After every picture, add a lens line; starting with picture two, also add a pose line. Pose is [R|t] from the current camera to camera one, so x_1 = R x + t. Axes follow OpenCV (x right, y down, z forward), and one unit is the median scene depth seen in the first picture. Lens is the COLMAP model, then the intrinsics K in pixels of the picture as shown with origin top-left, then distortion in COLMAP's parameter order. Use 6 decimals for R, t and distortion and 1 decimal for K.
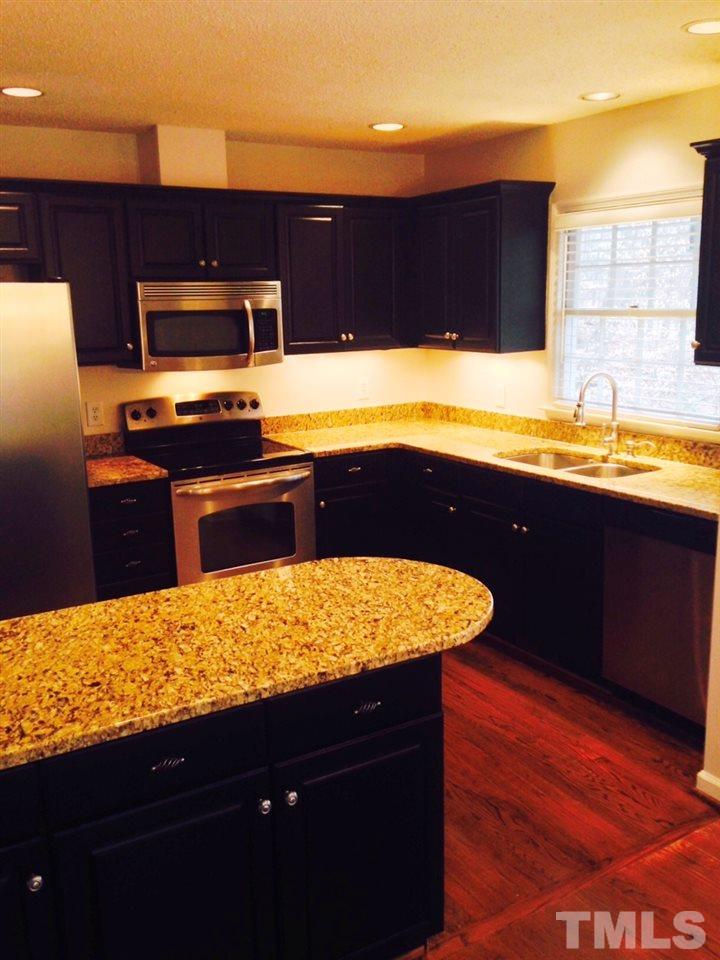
lens RADIAL K [[879.4, 0, 360.0], [0, 879.4, 480.0], [0, 0, 1]] dist [0.052130, -0.003650]
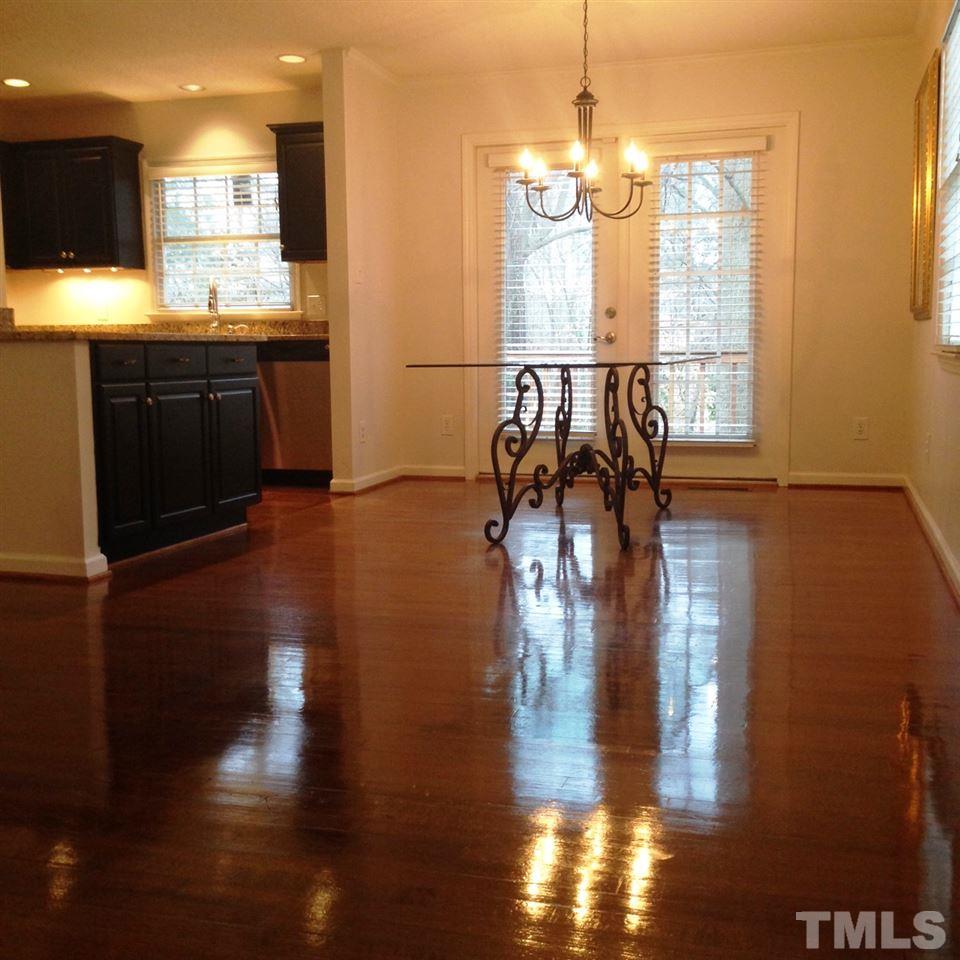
lens RADIAL K [[1201.4, 0, 480.0], [0, 1201.4, 480.0], [0, 0, 1]] dist [-0.000452, -0.032904]
pose [[0.745114, -0.048515, 0.665170, -0.653143], [0.126291, 0.989570, -0.069293, 0.365759], [-0.654871, 0.135636, 0.743470, -0.623444]]
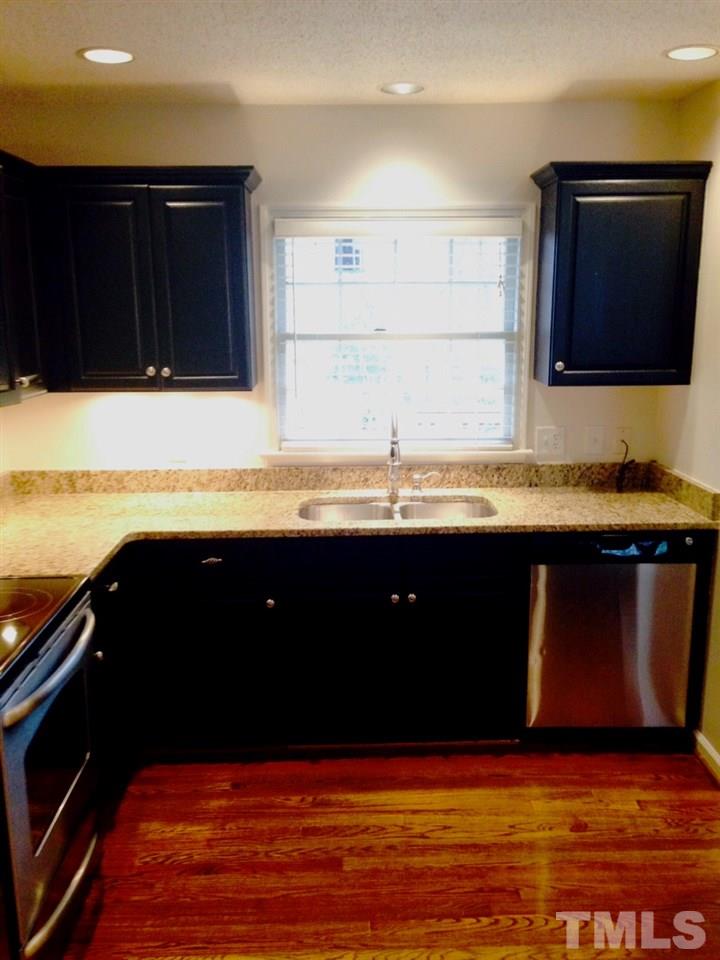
lens RADIAL K [[879.4, 0, 360.0], [0, 879.4, 480.0], [0, 0, 1]] dist [0.052130, -0.003650]
pose [[0.502232, -0.151943, 0.851279, -0.482185], [0.175381, 0.981880, 0.071784, -0.109965], [-0.846761, 0.113246, 0.519780, 0.551668]]
